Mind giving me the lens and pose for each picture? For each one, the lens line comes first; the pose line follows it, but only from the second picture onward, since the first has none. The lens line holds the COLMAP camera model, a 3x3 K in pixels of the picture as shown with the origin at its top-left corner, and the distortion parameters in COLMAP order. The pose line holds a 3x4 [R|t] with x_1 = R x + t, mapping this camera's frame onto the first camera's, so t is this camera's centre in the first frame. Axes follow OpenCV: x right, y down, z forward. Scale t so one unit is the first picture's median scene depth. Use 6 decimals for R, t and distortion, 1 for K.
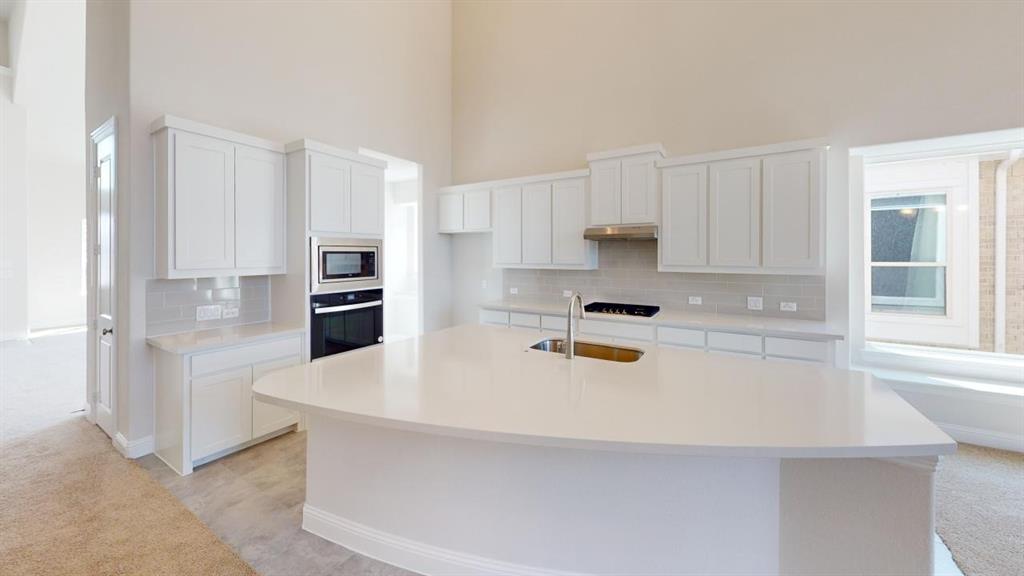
lens RADIAL K [[398.3, 0, 511.7], [0, 398.3, 258.8], [0, 0, 1]] dist [0.000061, -0.000062]
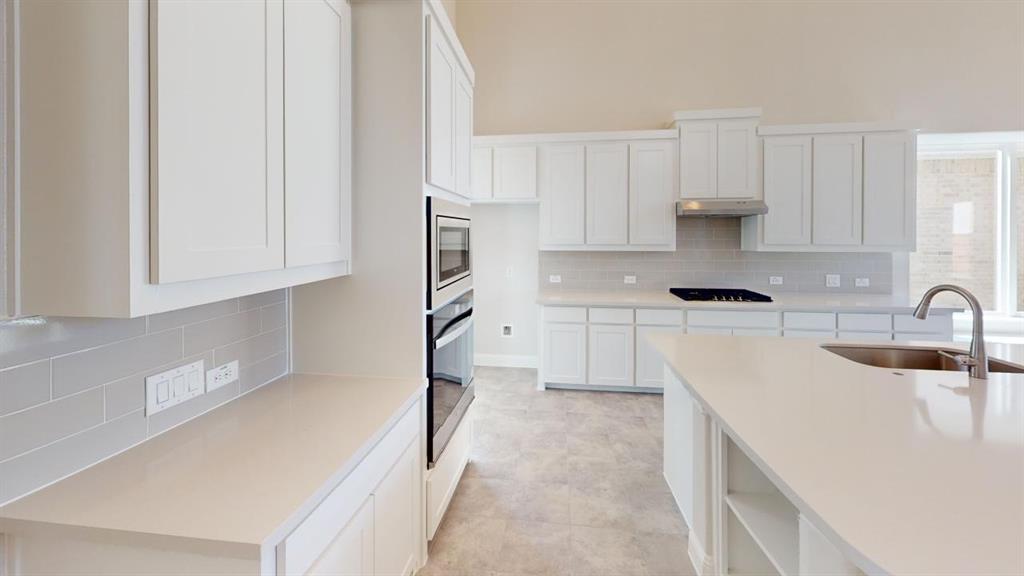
lens RADIAL K [[398.3, 0, 511.7], [0, 398.3, 258.8], [0, 0, 1]] dist [0.000061, -0.000062]
pose [[0.893314, -0.030251, 0.448413, -0.541033], [0.005570, 0.998401, 0.056258, -0.005535], [-0.449398, -0.047759, 0.892054, 0.437633]]
